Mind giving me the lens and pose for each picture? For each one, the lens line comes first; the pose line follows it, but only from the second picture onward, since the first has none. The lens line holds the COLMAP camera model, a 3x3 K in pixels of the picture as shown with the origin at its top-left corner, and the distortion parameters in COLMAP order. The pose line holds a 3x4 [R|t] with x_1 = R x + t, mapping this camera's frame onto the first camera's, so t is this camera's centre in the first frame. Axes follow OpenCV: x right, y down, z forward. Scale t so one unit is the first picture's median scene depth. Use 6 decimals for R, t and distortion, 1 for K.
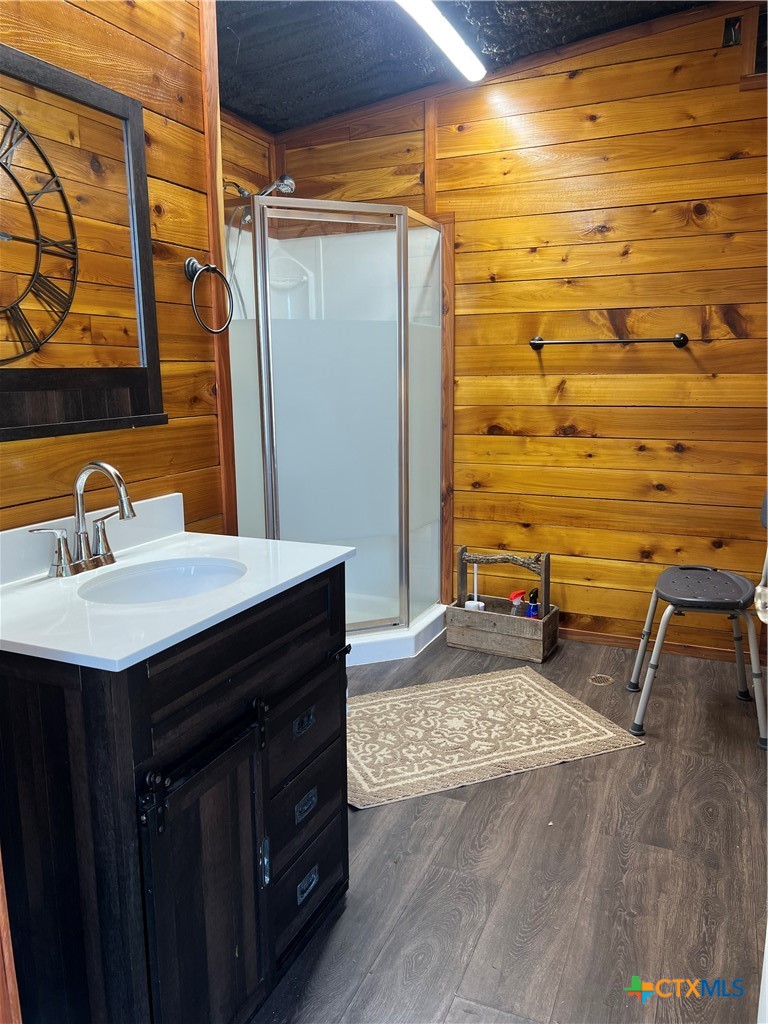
lens RADIAL K [[776.1, 0, 384.0], [0, 776.1, 512.0], [0, 0, 1]] dist [0.072384, -0.098109]
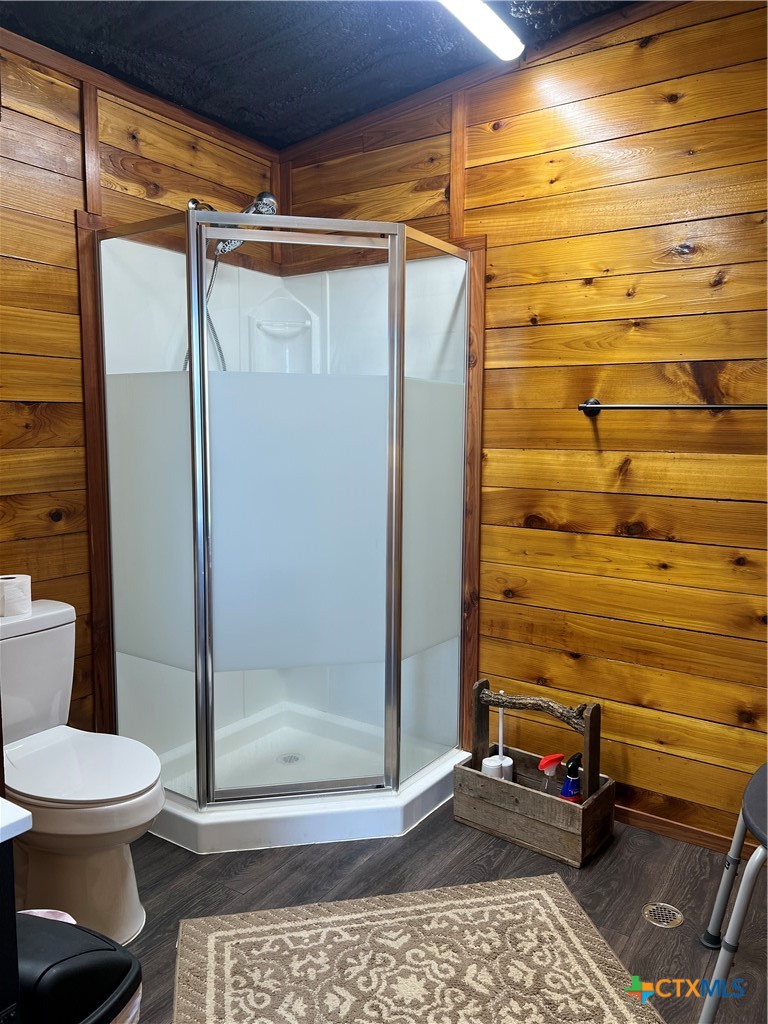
lens RADIAL K [[776.1, 0, 384.0], [0, 776.1, 512.0], [0, 0, 1]] dist [0.072384, -0.098109]
pose [[0.984753, 0.037257, -0.169919, 0.132798], [-0.048620, 0.996815, -0.063212, -0.063887], [0.167023, 0.070510, 0.983429, 0.260677]]
